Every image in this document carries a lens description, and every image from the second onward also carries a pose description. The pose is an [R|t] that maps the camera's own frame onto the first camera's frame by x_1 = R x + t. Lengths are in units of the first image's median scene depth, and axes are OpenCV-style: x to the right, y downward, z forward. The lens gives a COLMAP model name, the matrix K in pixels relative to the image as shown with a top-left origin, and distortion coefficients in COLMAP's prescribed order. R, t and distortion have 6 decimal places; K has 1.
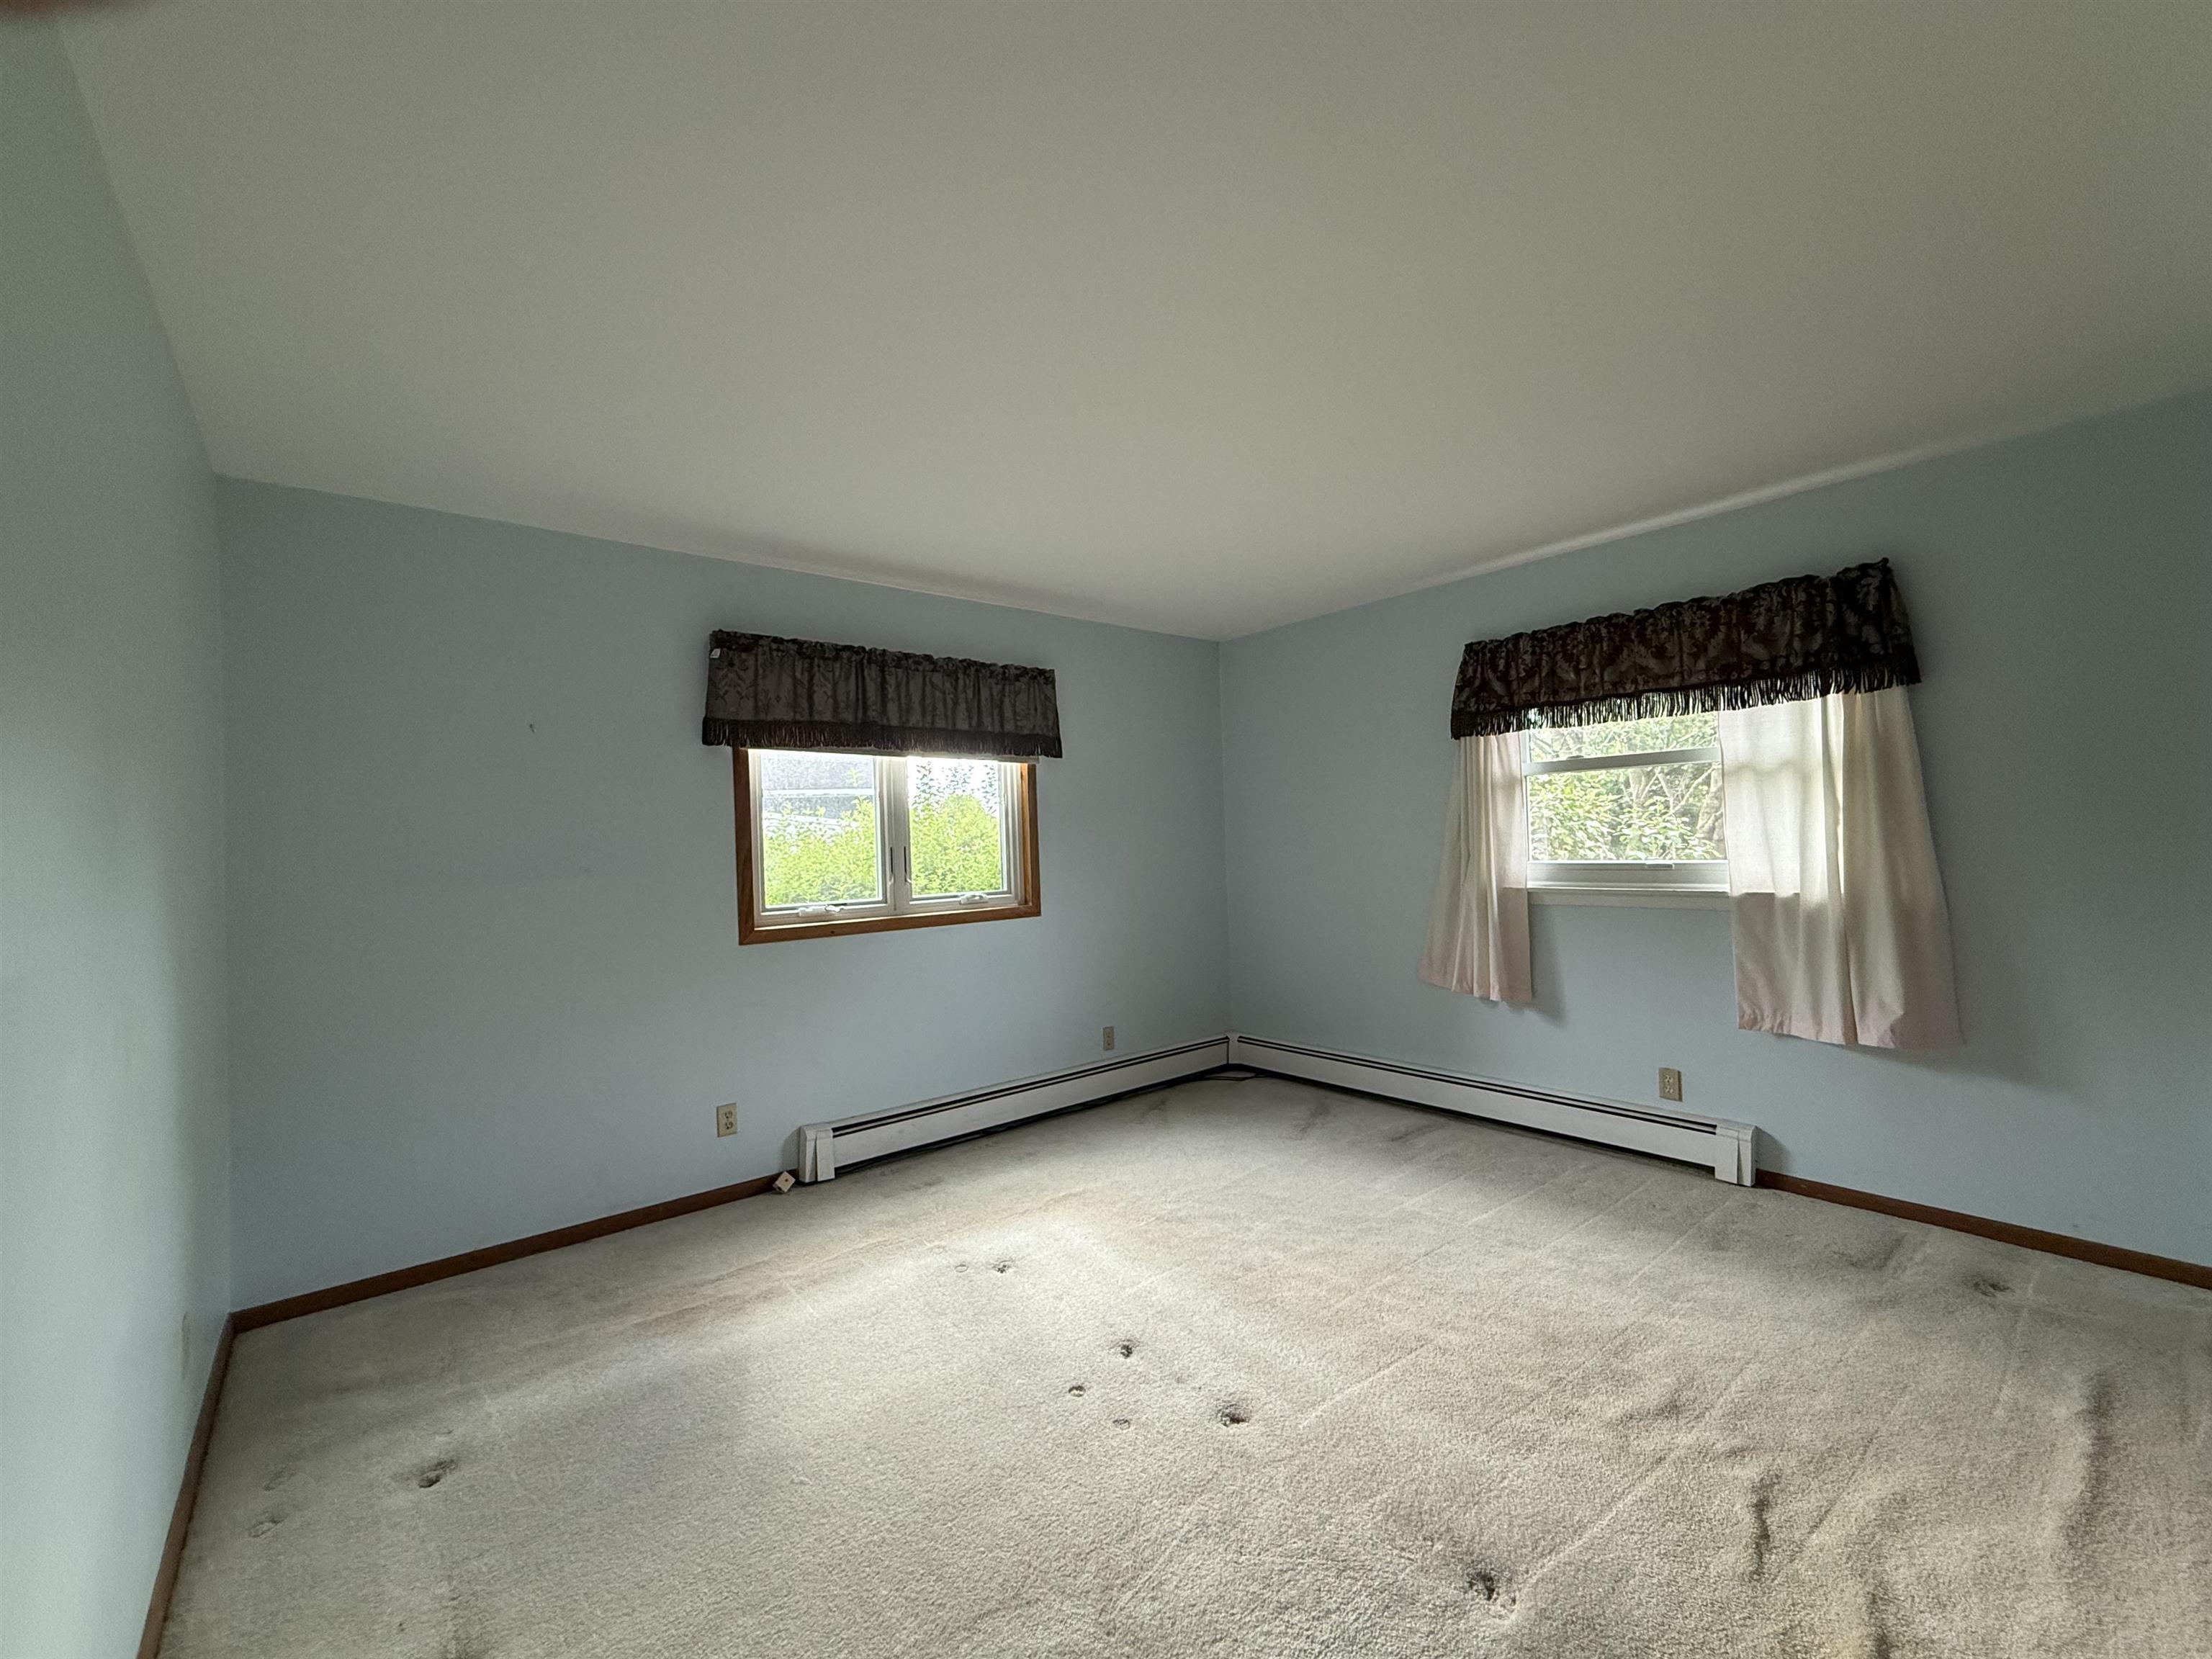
lens RADIAL K [[912.2, 0, 1106.0], [0, 912.2, 829.5], [0, 0, 1]] dist [0.002247, 0.000334]
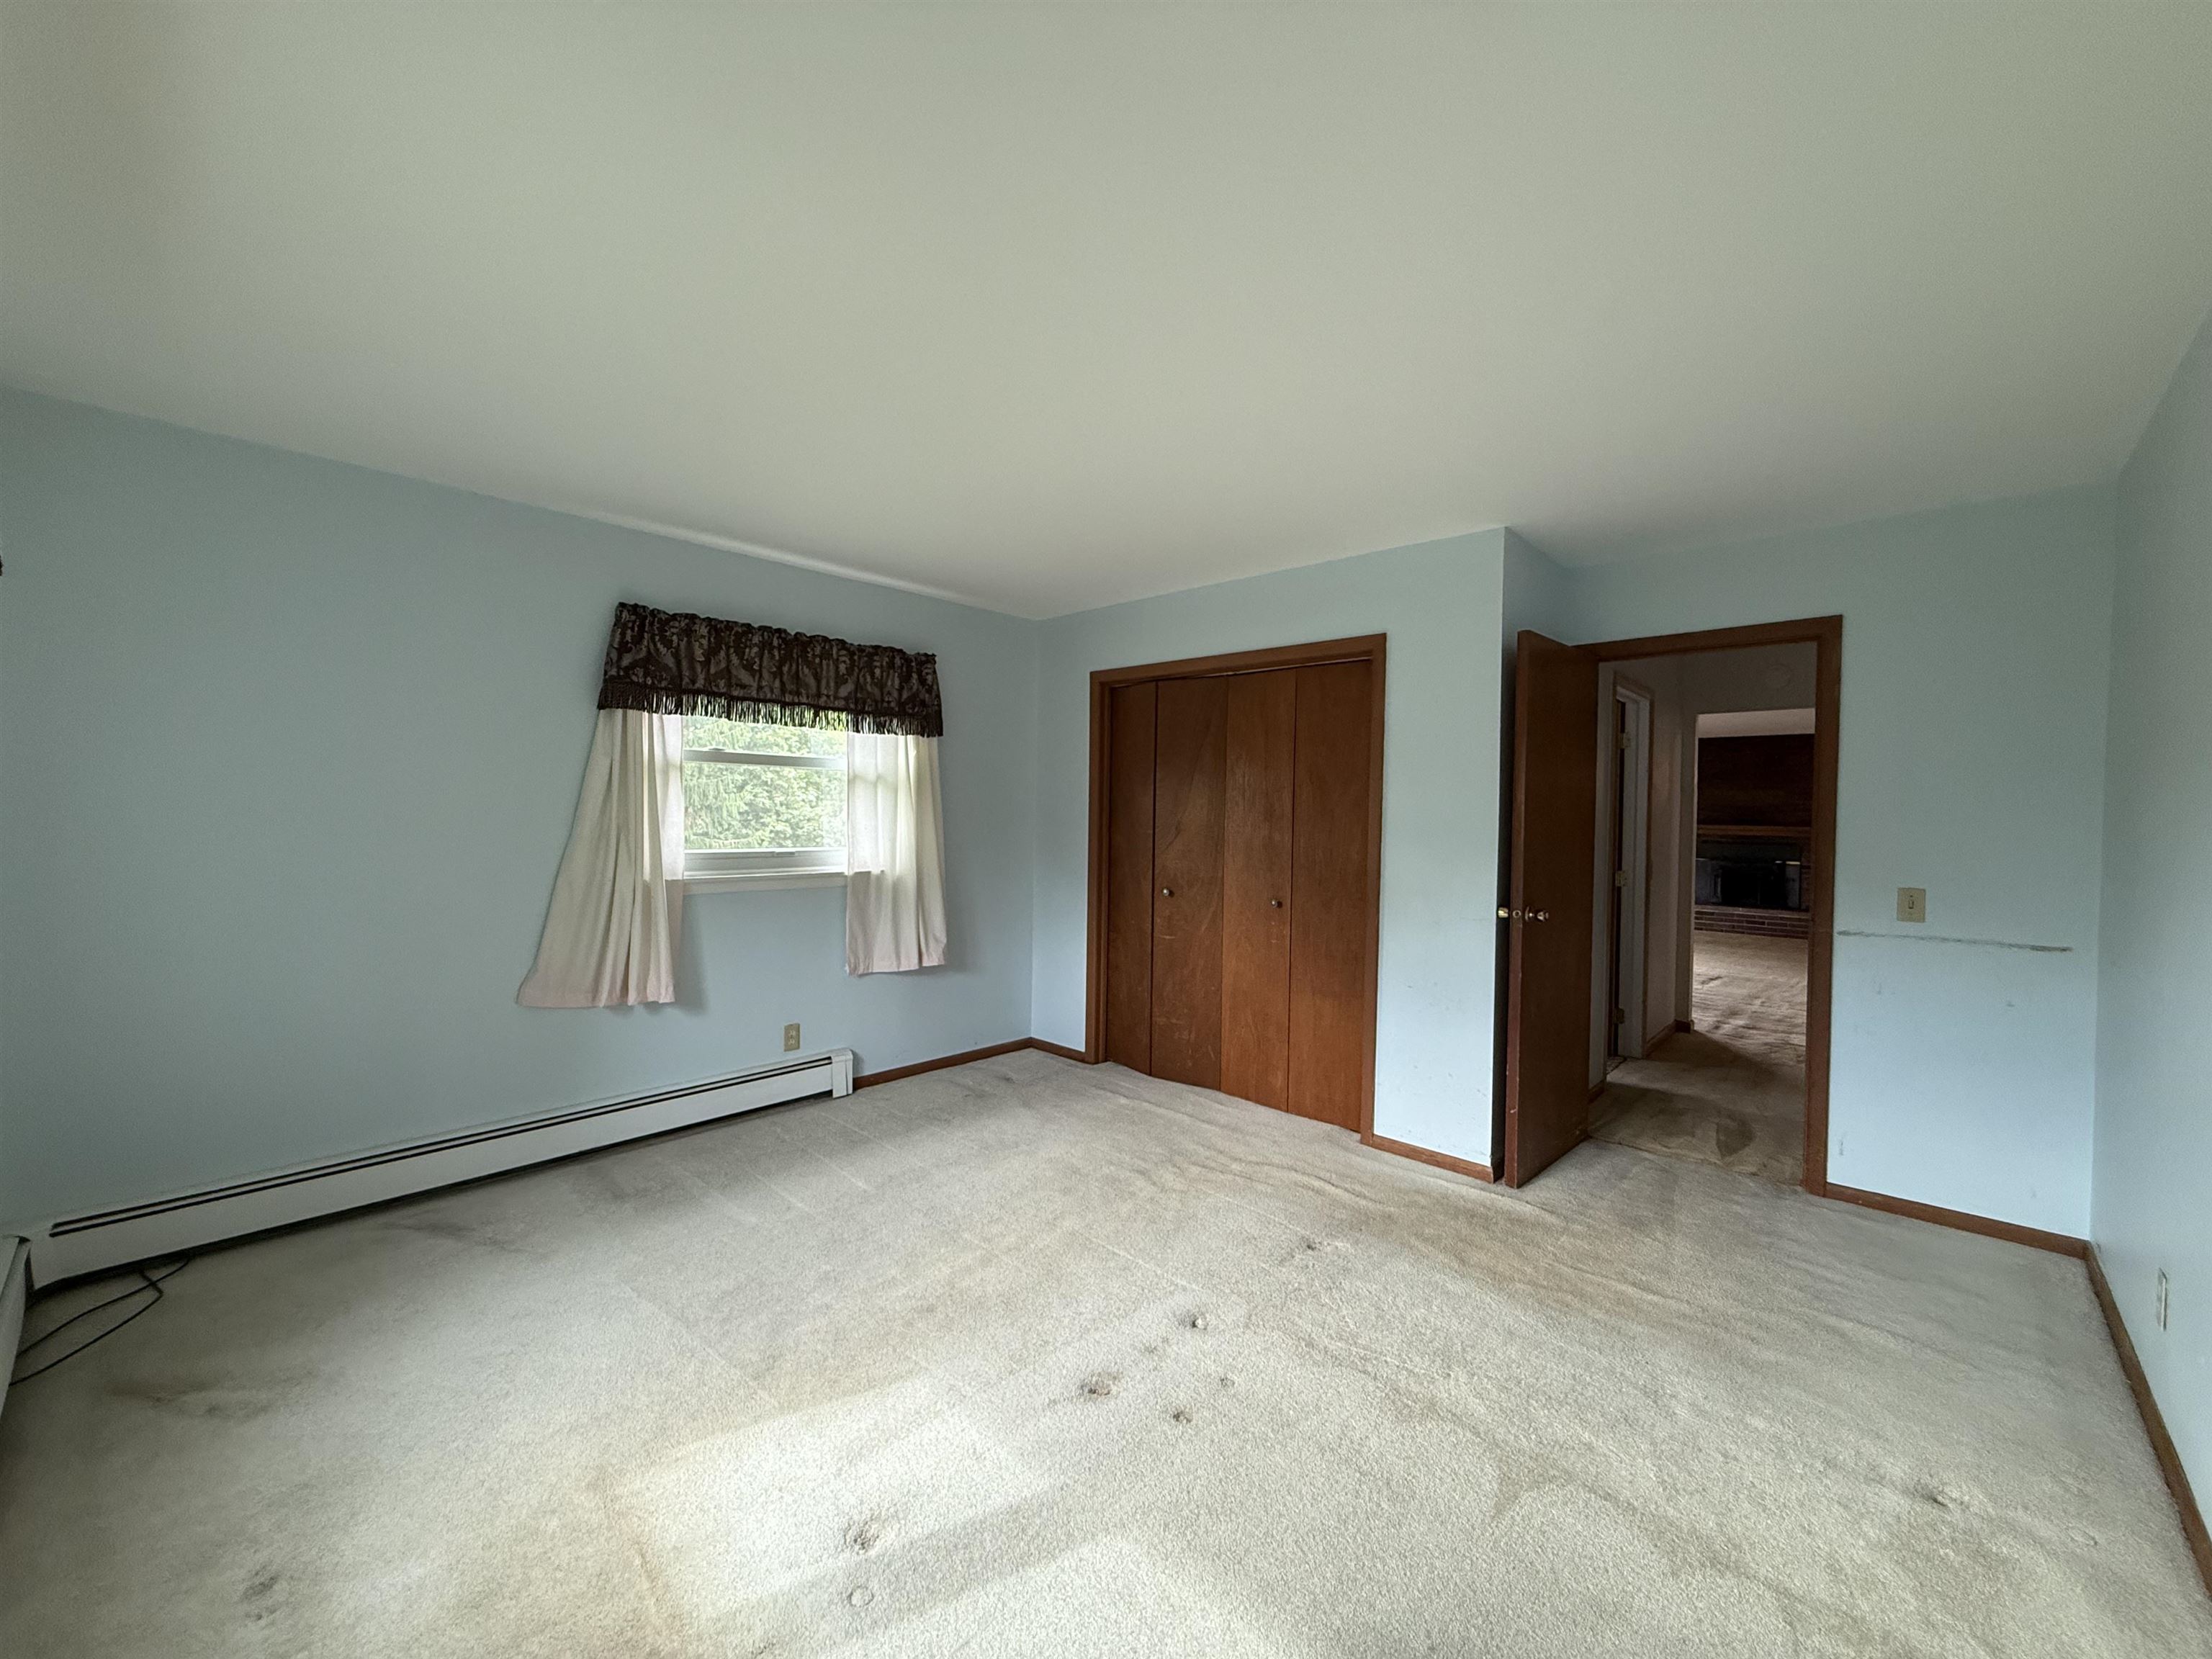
lens RADIAL K [[881.3, 0, 1106.0], [0, 881.3, 829.5], [0, 0, 1]] dist [0.000918, -0.000499]
pose [[-0.130507, 0.013519, 0.991355, -0.615109], [-0.022341, 0.999613, -0.016572, 0.020946], [-0.991196, -0.024311, -0.130155, 0.809206]]
